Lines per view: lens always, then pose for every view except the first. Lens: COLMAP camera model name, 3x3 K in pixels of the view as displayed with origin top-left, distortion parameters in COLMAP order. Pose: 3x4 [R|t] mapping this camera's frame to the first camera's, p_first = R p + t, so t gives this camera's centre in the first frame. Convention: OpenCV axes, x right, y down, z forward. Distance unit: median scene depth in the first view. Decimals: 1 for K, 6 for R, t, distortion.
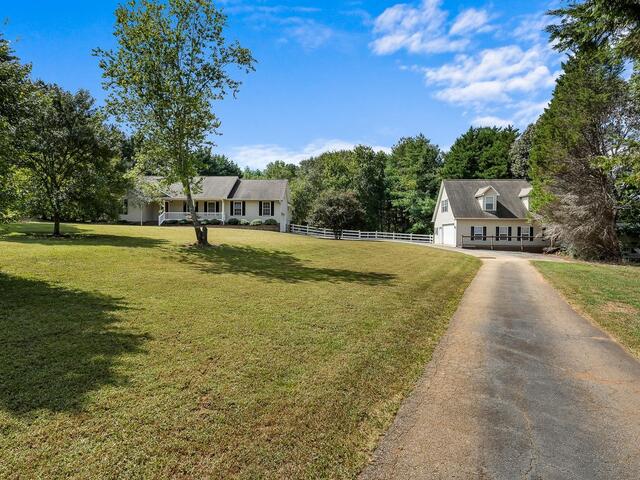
lens RADIAL K [[315.1, 0, 320.0], [0, 315.1, 240.0], [0, 0, 1]] dist [0.000583, 0.000048]
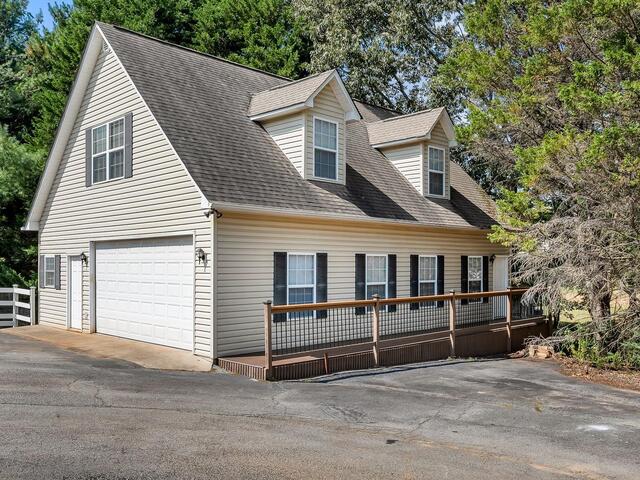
lens RADIAL K [[586.3, 0, 320.0], [0, 586.3, 240.0], [0, 0, 1]] dist [-0.002810, -0.002124]
pose [[0.642561, 0.020084, 0.765971, 0.216666], [0.023799, 0.998651, -0.046150, -0.032967], [-0.765865, 0.047884, 0.641216, 0.738188]]
